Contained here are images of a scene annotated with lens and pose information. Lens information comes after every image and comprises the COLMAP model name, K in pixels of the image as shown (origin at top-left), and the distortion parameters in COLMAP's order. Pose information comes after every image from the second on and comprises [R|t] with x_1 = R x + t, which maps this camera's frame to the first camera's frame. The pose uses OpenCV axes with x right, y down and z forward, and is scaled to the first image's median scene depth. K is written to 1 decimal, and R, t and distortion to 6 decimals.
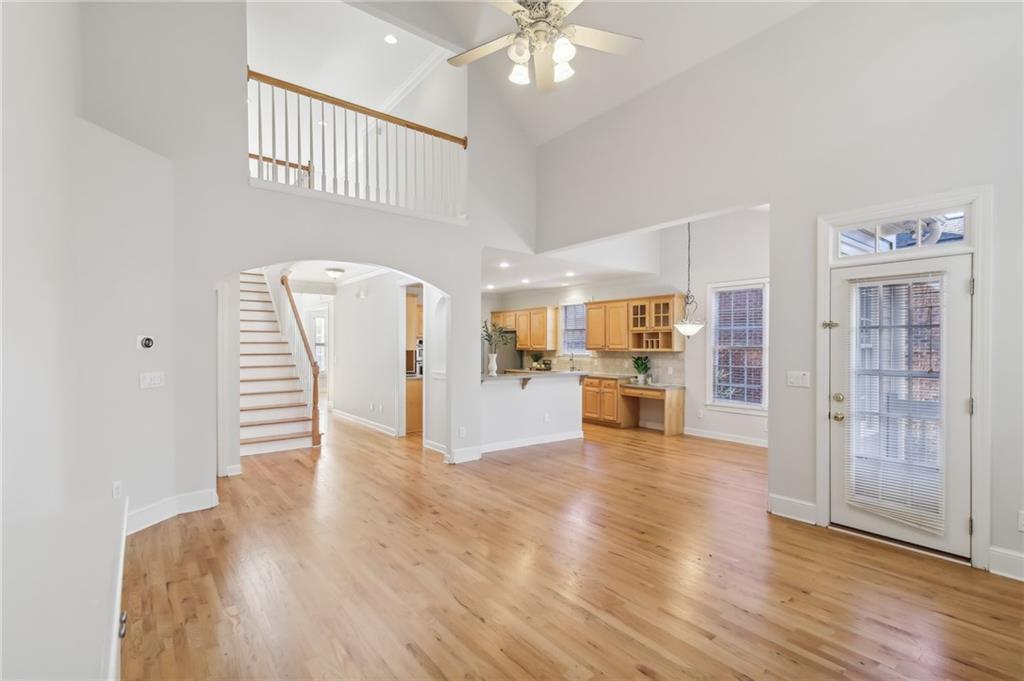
lens RADIAL K [[469.6, 0, 514.9], [0, 469.6, 340.5], [0, 0, 1]] dist [0.027859, -0.009033]
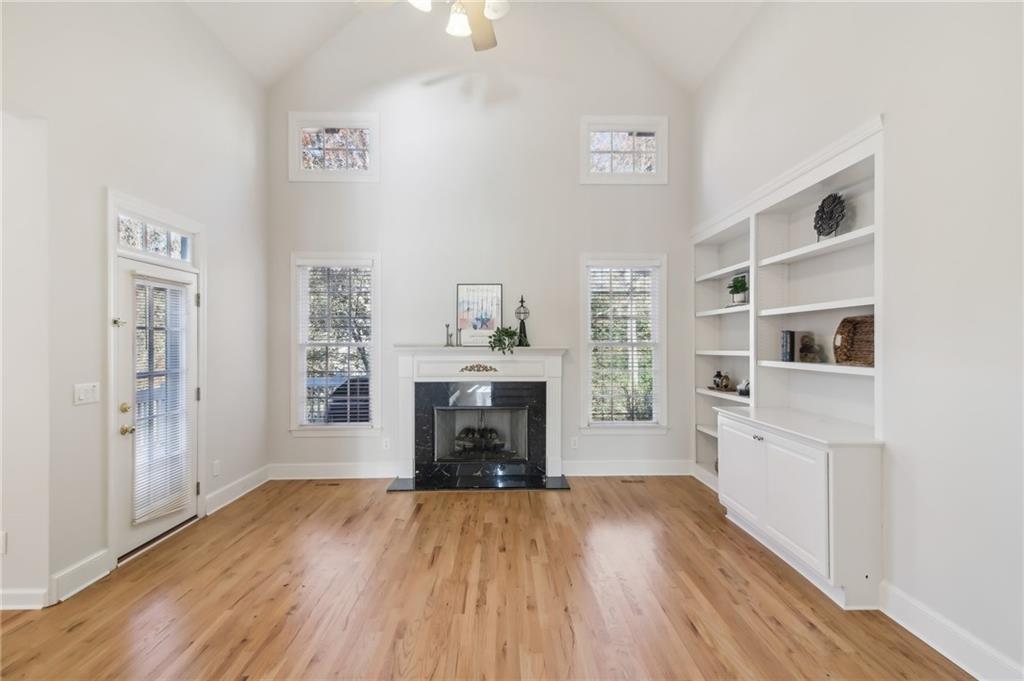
lens RADIAL K [[469.6, 0, 514.9], [0, 469.6, 340.5], [0, 0, 1]] dist [0.027859, -0.009033]
pose [[-0.809335, 0.002520, 0.587342, -0.176312], [-0.004769, 0.999930, -0.010862, 0.002353], [-0.587328, -0.011592, -0.809266, 0.575347]]
